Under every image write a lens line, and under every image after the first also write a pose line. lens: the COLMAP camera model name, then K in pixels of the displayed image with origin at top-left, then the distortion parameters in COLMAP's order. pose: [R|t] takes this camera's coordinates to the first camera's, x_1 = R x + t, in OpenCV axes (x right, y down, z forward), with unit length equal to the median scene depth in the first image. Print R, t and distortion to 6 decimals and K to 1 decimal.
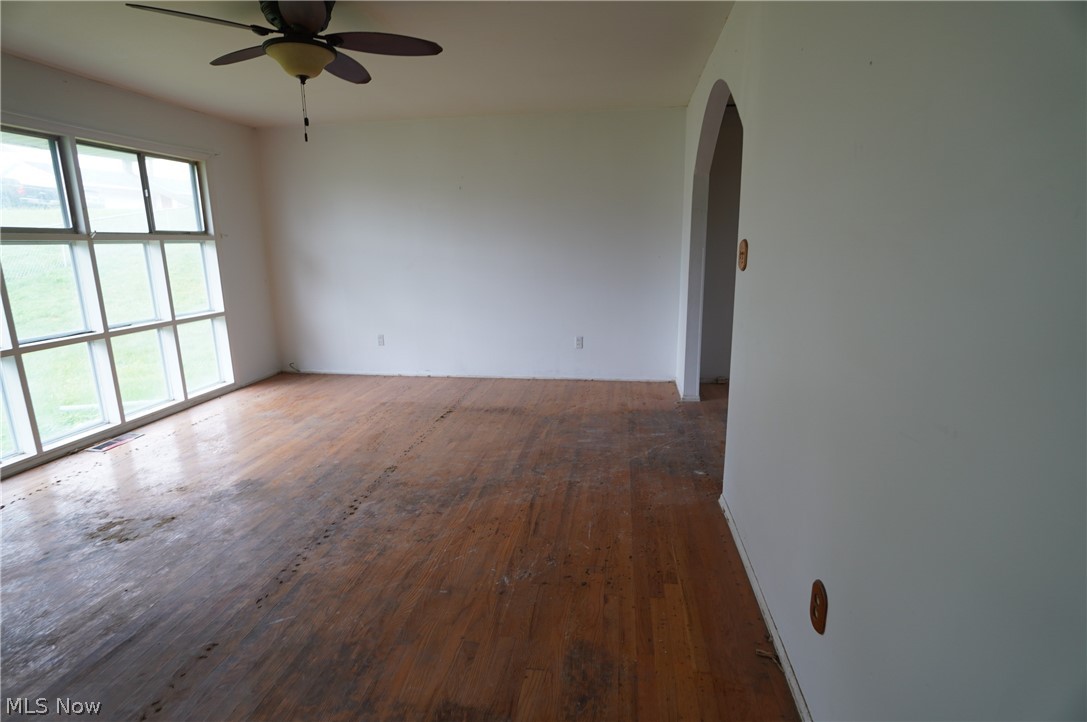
lens RADIAL K [[530.5, 0, 545.5], [0, 530.5, 361.6], [0, 0, 1]] dist [-0.023469, -0.002220]
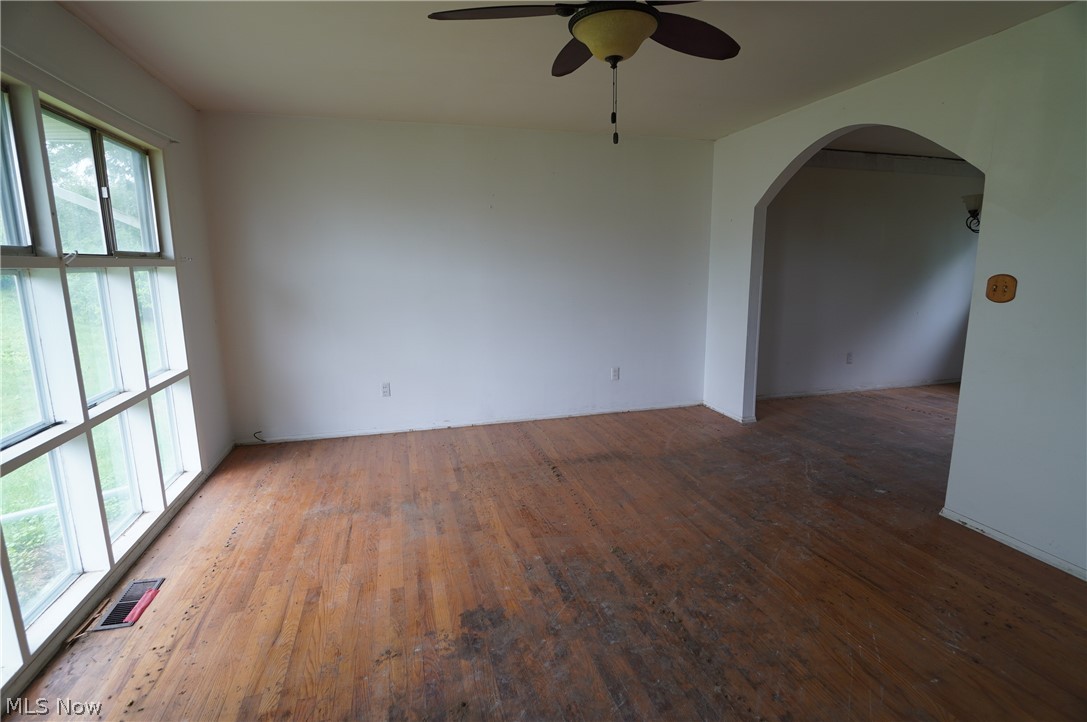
lens RADIAL K [[530.5, 0, 544.0], [0, 530.5, 360.8], [0, 0, 1]] dist [-0.023469, -0.002220]
pose [[0.914557, -0.068437, 0.398624, -0.573769], [0.084203, 0.996202, -0.022155, -0.064984], [-0.395594, 0.053827, 0.916847, 0.236797]]
